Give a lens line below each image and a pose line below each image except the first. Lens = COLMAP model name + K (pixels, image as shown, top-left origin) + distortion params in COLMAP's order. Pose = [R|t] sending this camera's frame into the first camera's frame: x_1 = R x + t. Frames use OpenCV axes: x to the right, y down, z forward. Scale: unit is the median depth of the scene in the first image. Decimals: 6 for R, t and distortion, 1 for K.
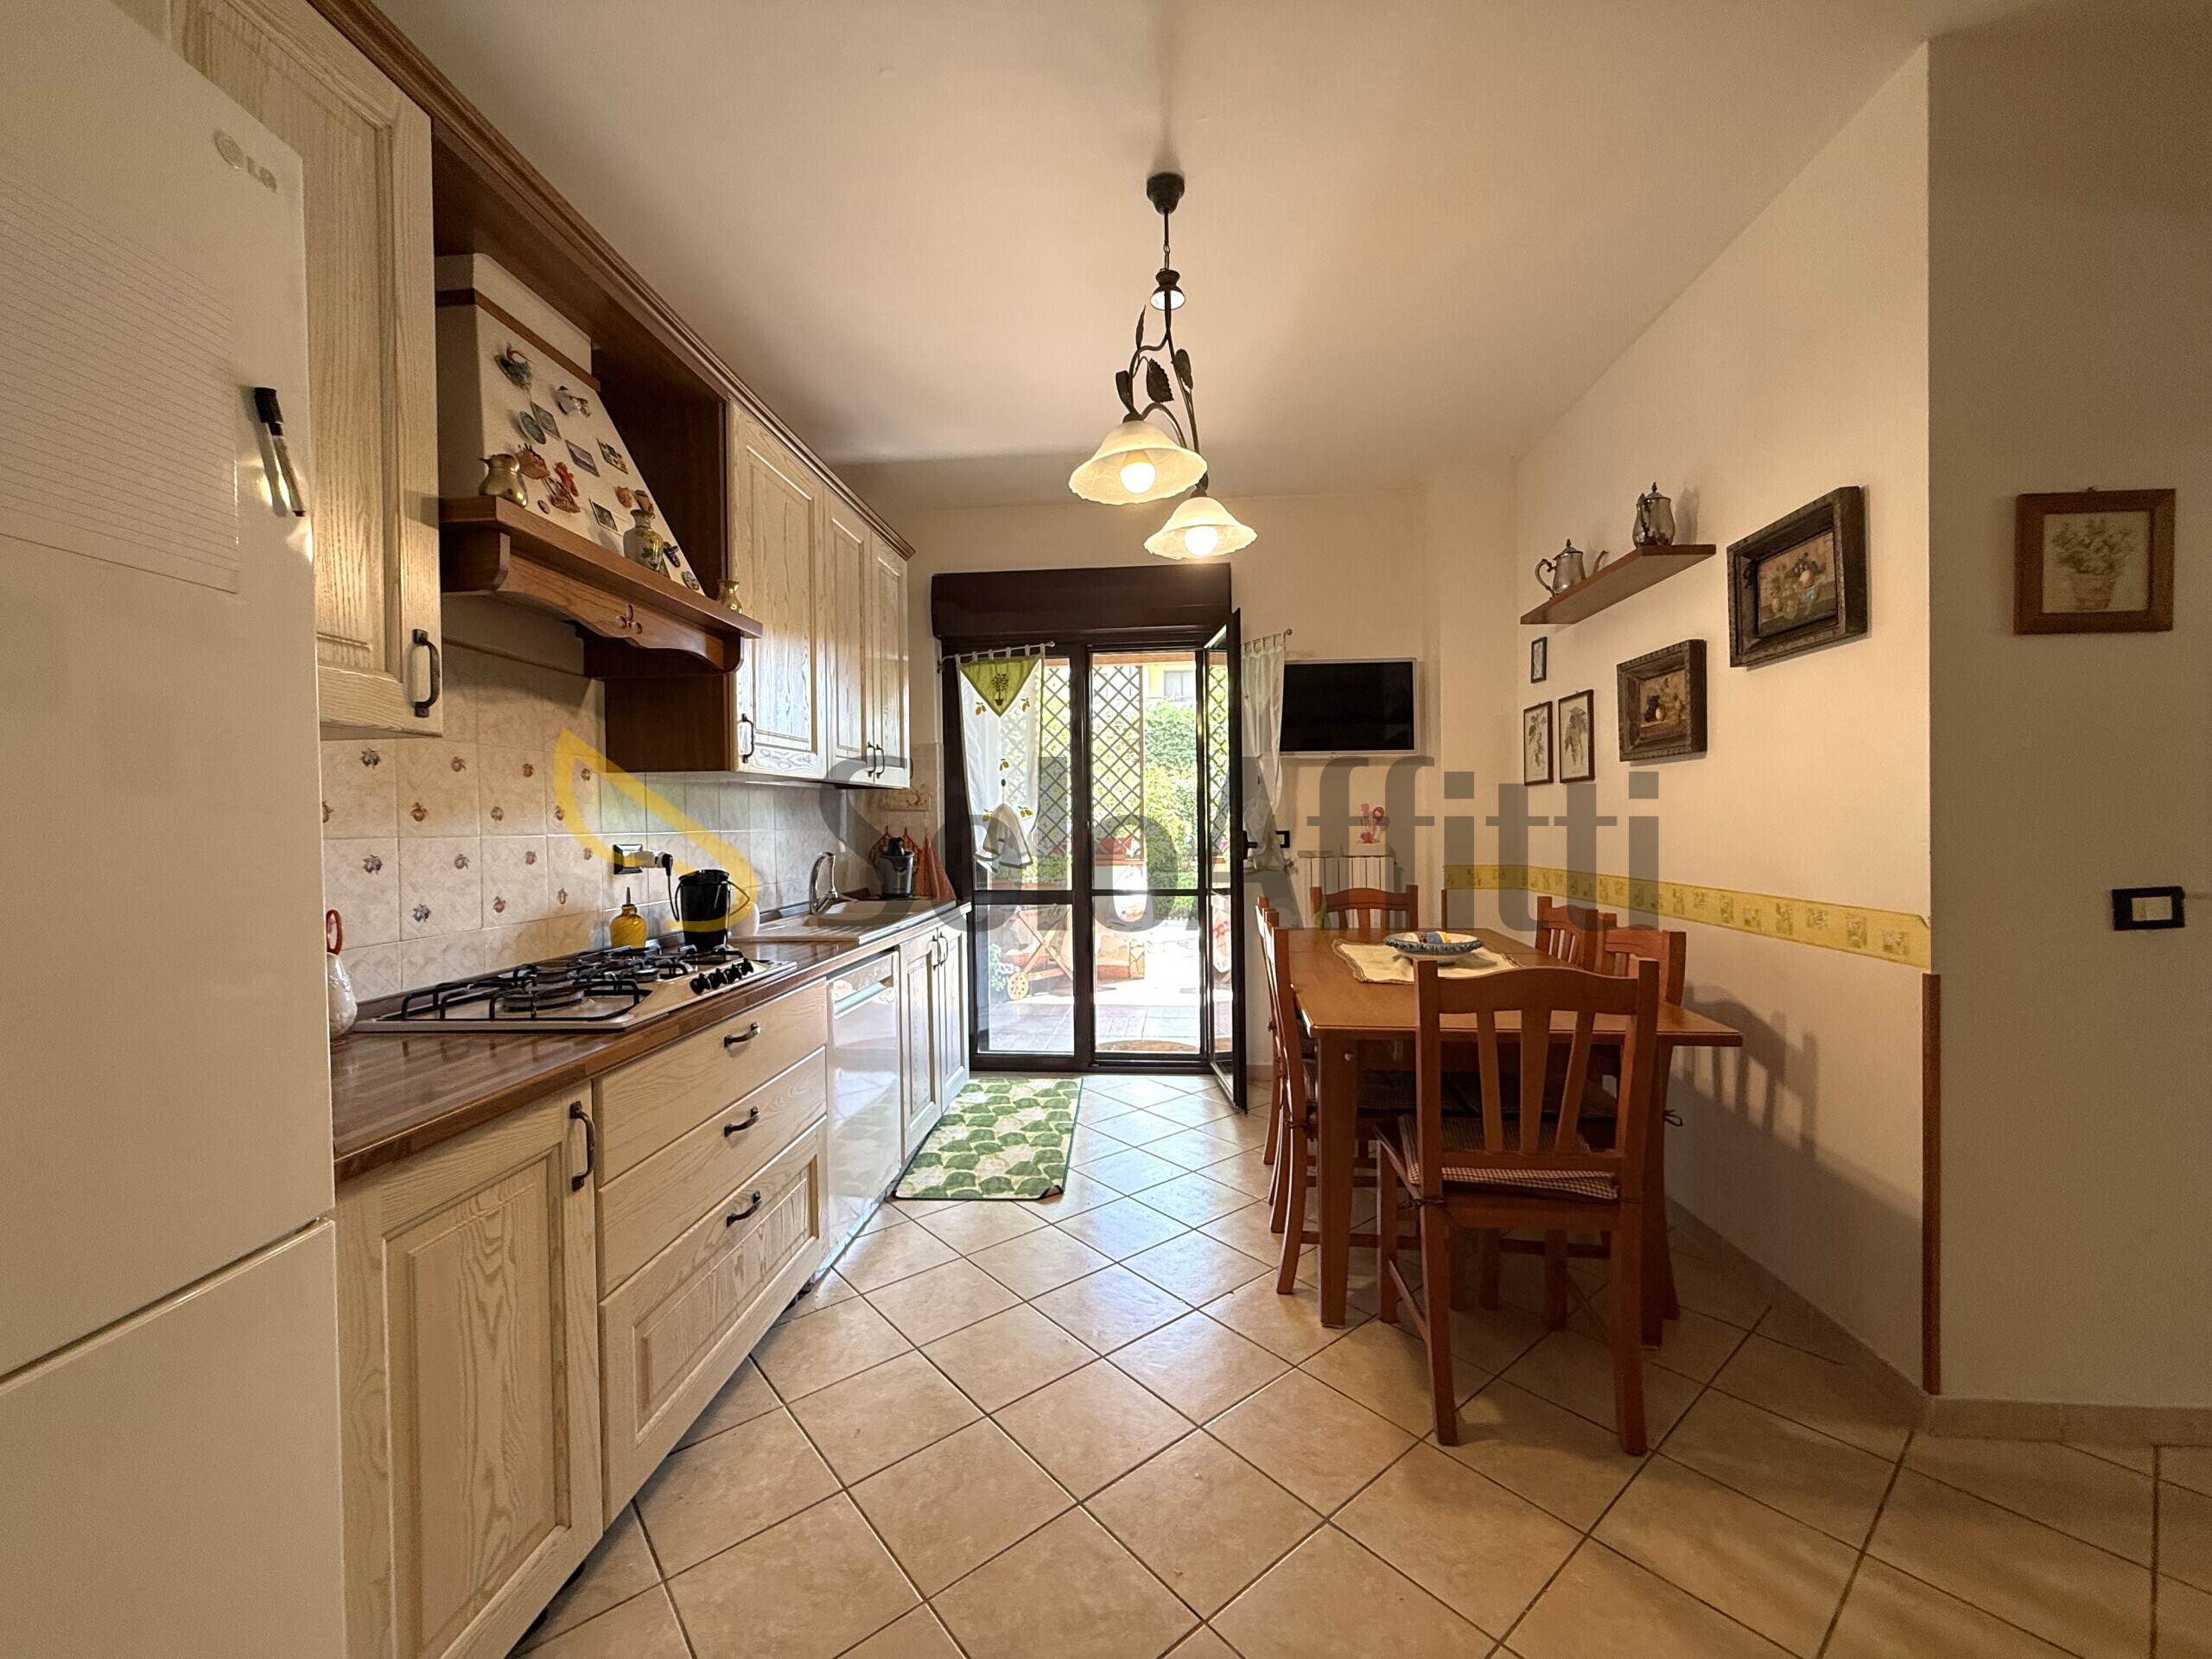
lens RADIAL K [[888.0, 0, 1100.9], [0, 888.0, 833.9], [0, 0, 1]] dist [0.000194, 0.000195]
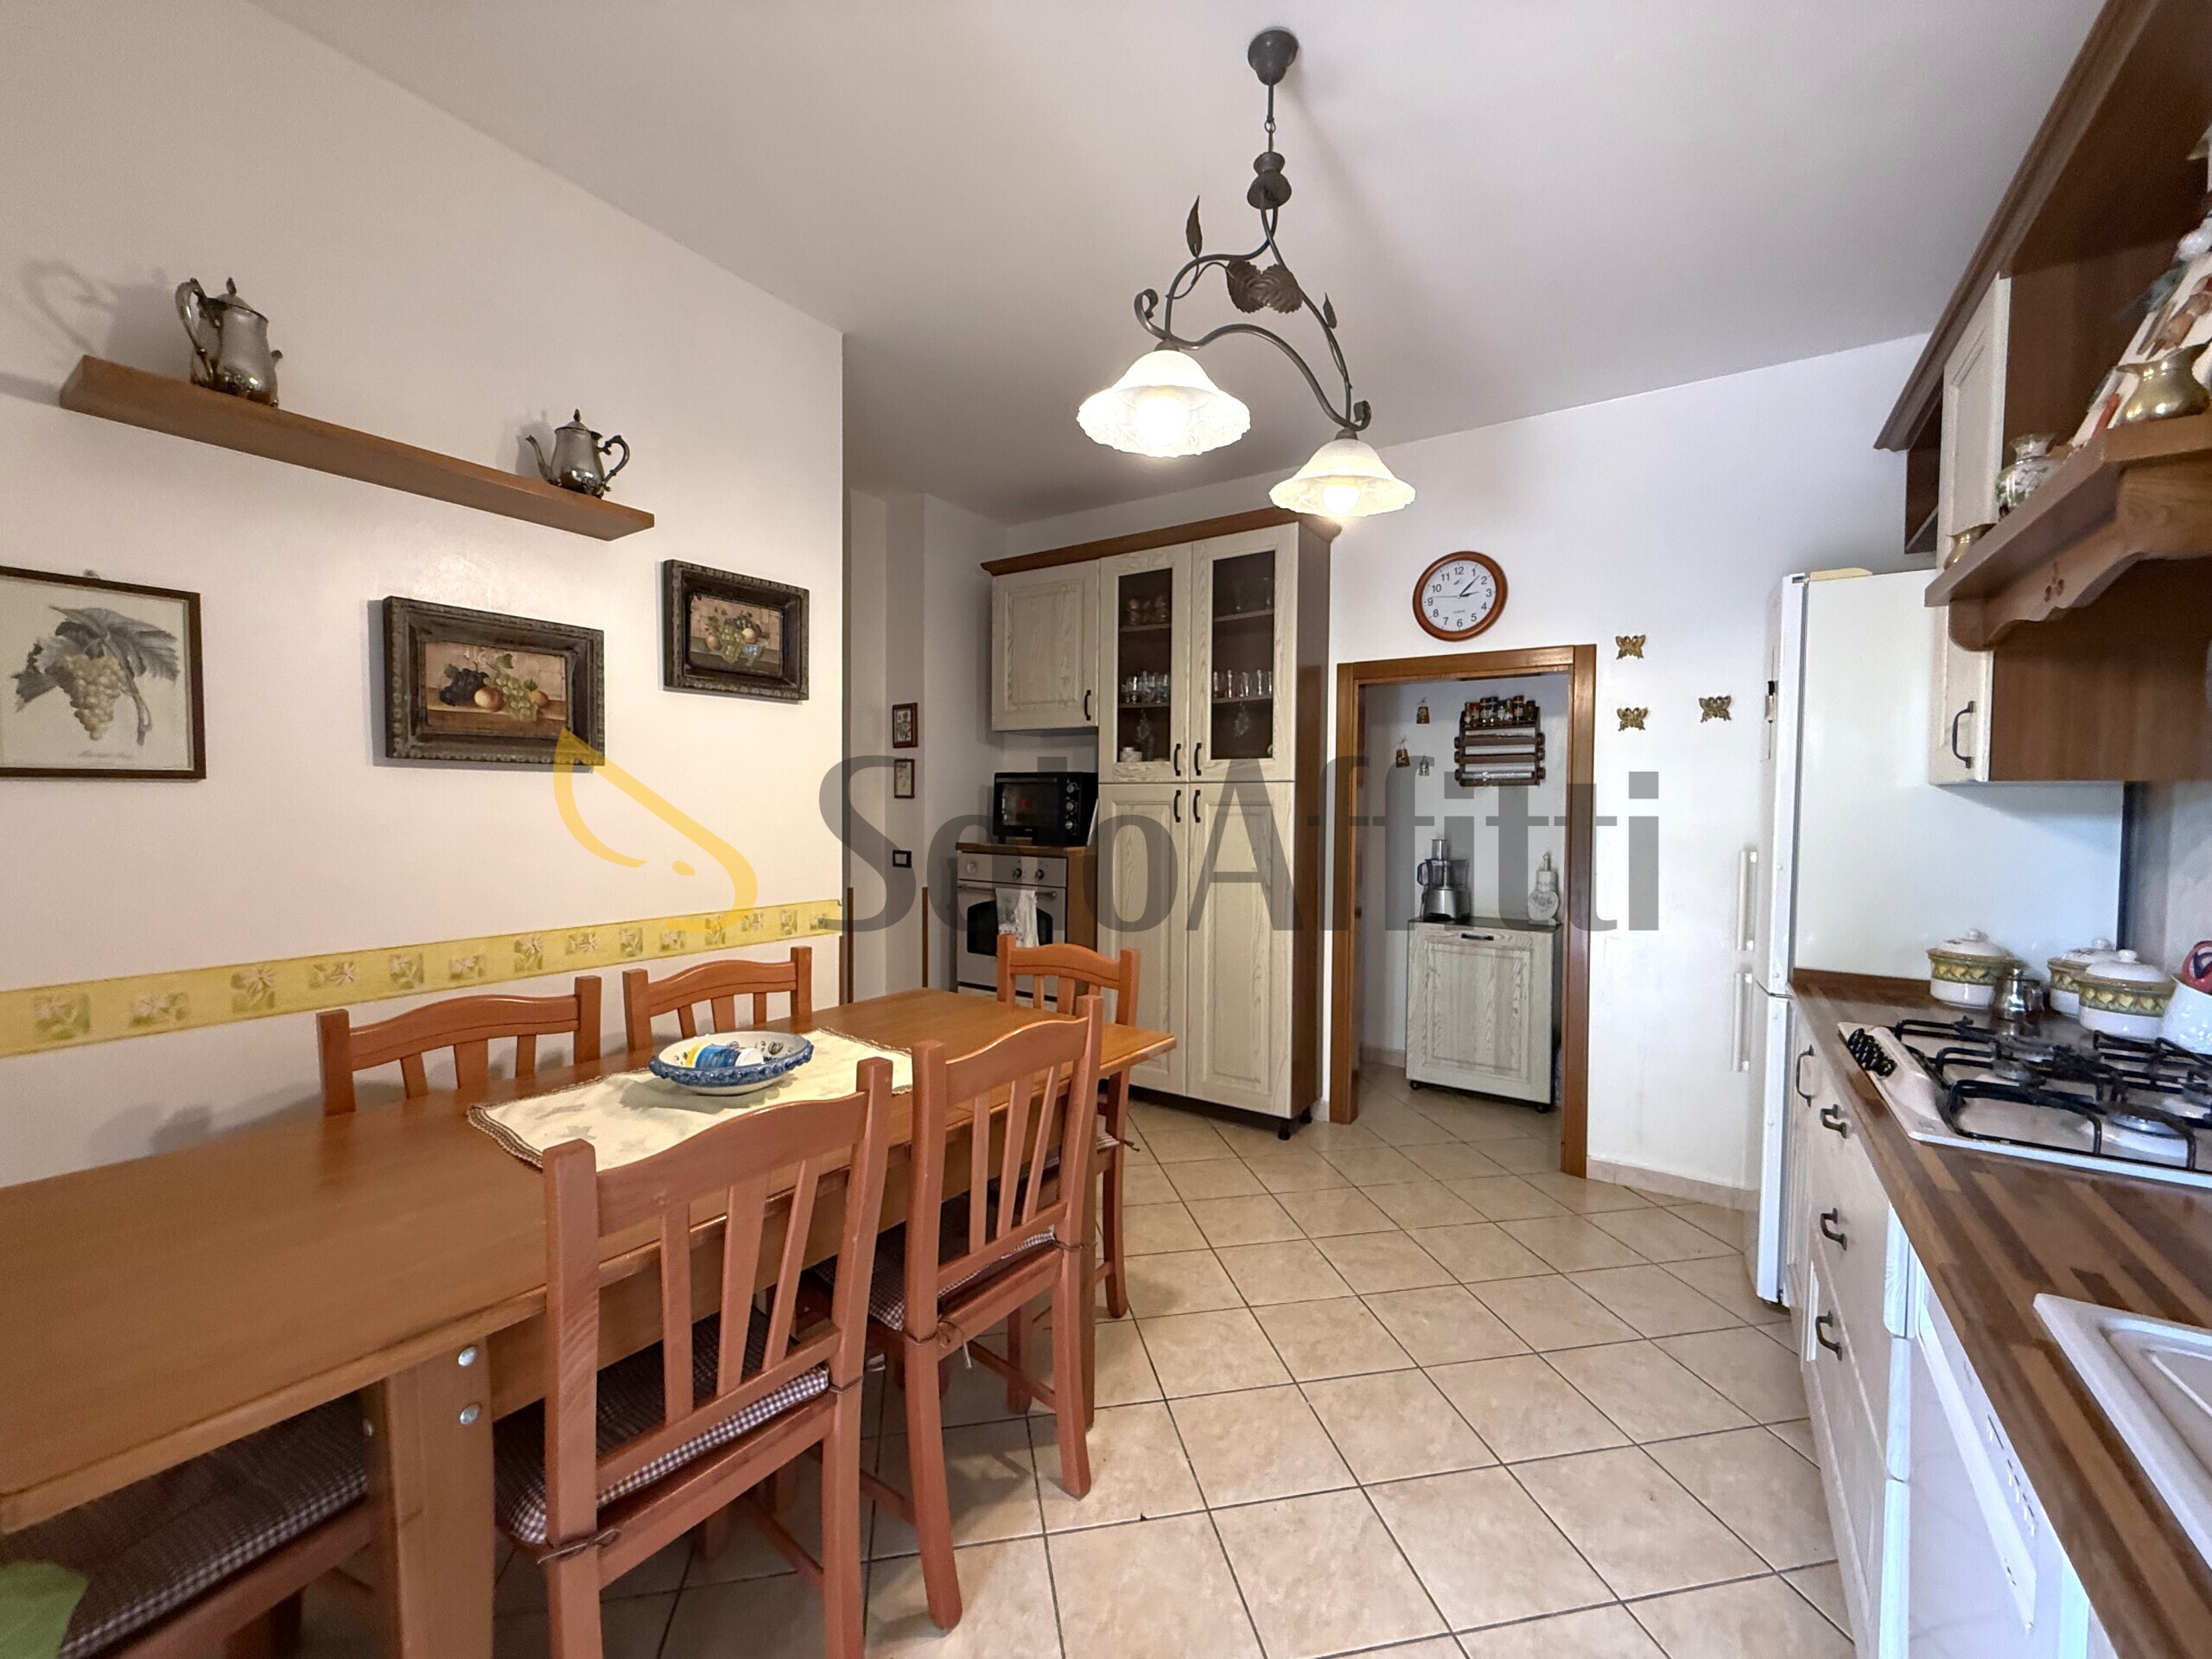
lens RADIAL K [[888.0, 0, 1098.3], [0, 888.0, 823.7], [0, 0, 1]] dist [0.000194, 0.000195]
pose [[-0.871012, -0.017253, 0.490959, -0.173332], [0.001117, 0.999311, 0.037098, -0.075026], [-0.491261, 0.032861, -0.870392, 1.661515]]
